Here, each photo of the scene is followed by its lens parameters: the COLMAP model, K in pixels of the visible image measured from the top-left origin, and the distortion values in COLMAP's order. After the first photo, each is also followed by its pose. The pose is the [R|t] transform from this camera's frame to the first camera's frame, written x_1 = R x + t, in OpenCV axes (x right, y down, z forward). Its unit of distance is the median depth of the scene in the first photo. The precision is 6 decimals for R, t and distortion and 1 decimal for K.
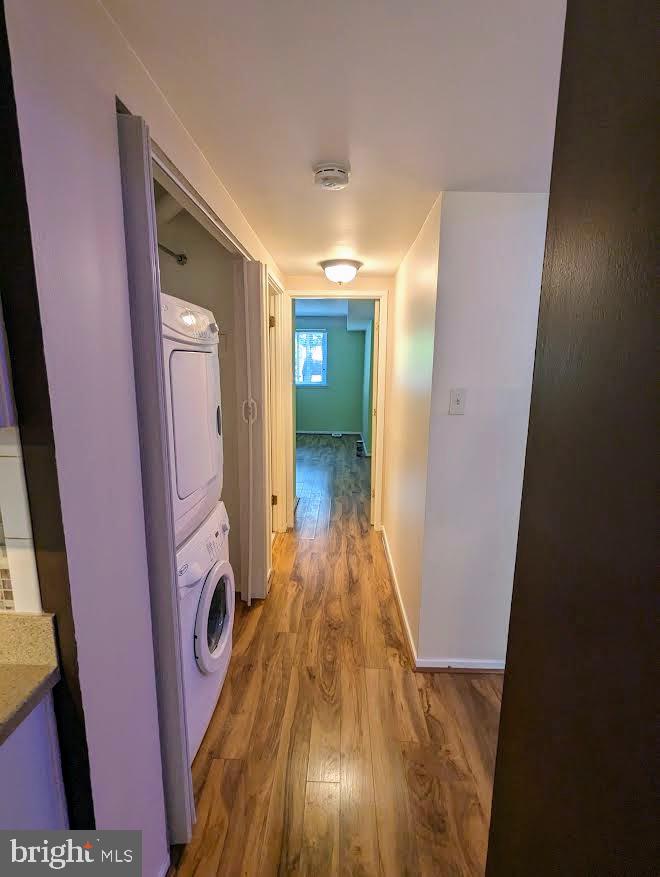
lens RADIAL K [[416.7, 0, 328.7], [0, 416.7, 436.7], [0, 0, 1]] dist [-0.004849, -0.000576]
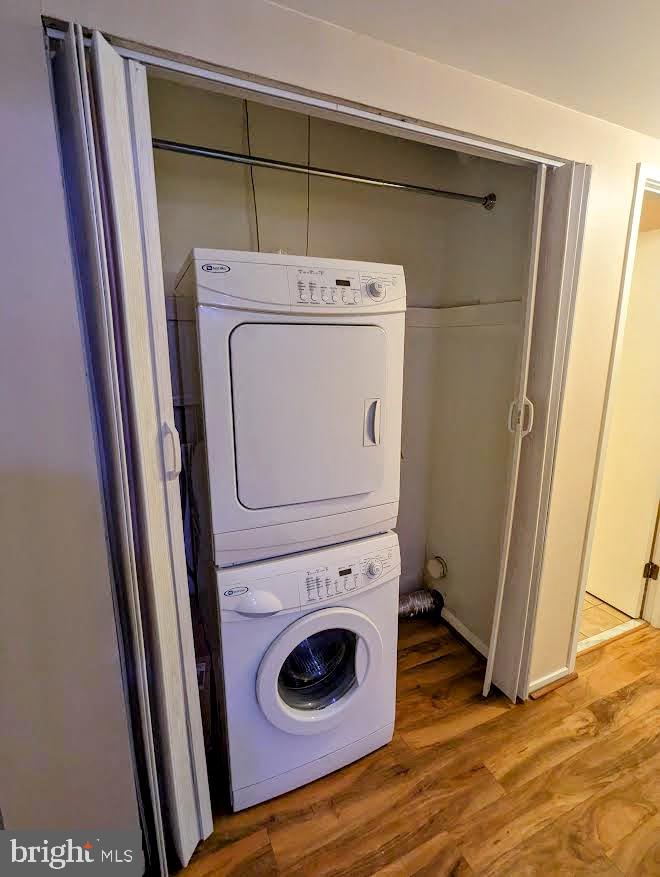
lens RADIAL K [[416.7, 0, 328.7], [0, 416.7, 436.7], [0, 0, 1]] dist [-0.004849, -0.000576]
pose [[0.445973, 0.169441, -0.878862, 0.244109], [-0.146730, 0.982474, 0.114960, -0.062442], [0.882937, 0.077687, 0.463019, 0.450159]]
